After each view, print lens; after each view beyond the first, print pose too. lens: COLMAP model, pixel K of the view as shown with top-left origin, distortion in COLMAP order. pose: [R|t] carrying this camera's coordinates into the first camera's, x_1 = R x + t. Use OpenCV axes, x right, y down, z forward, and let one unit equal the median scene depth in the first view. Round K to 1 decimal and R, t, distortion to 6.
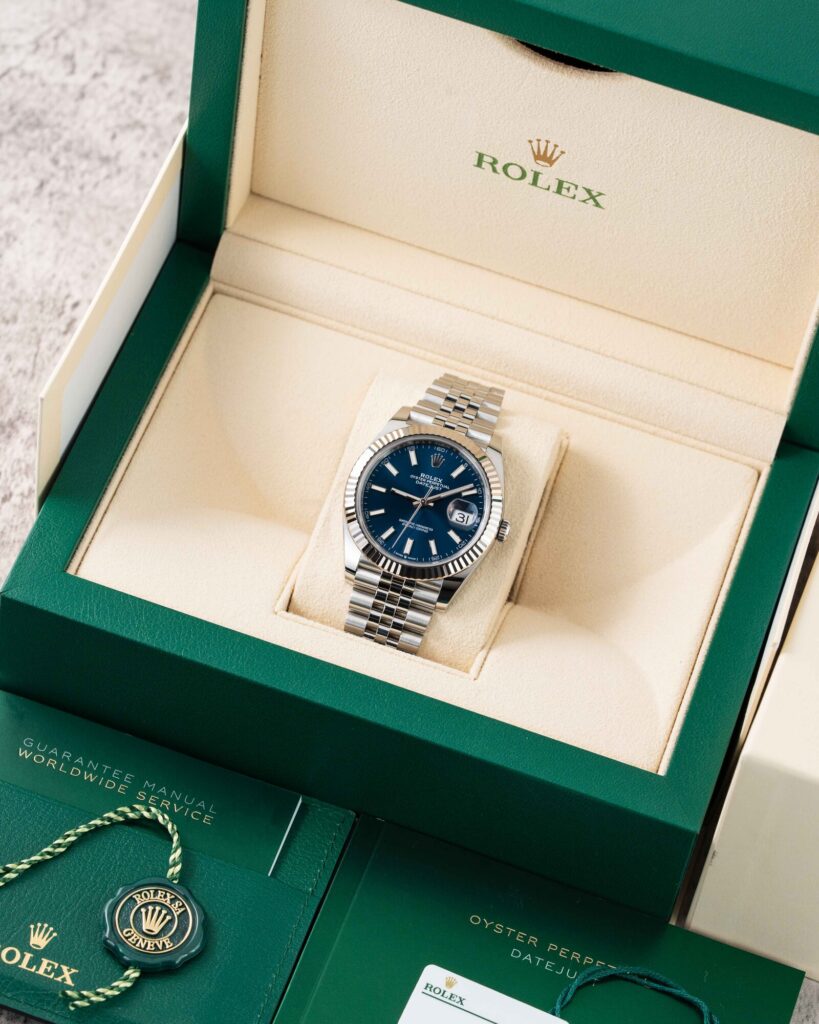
lens RADIAL K [[4932.9, 0, 409.5], [0, 4932.9, 512.0], [0, 0, 1]] dist [0.068969, -7.297491]
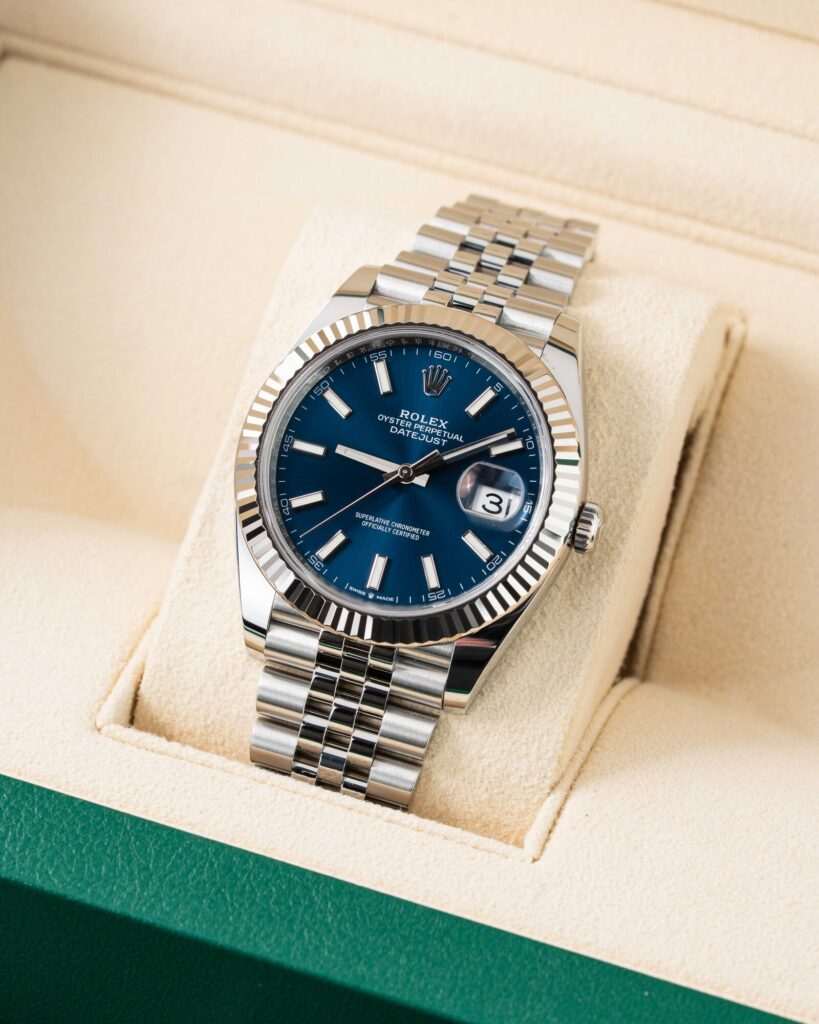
lens RADIAL K [[4932.9, 0, 409.5], [0, 4932.9, 512.0], [0, 0, 1]] dist [0.068969, -7.297491]
pose [[0.993059, -0.044351, -0.108937, 0.052270], [0.045295, 0.998954, 0.006204, -0.001226], [0.108548, -0.011095, 0.994029, 0.547368]]
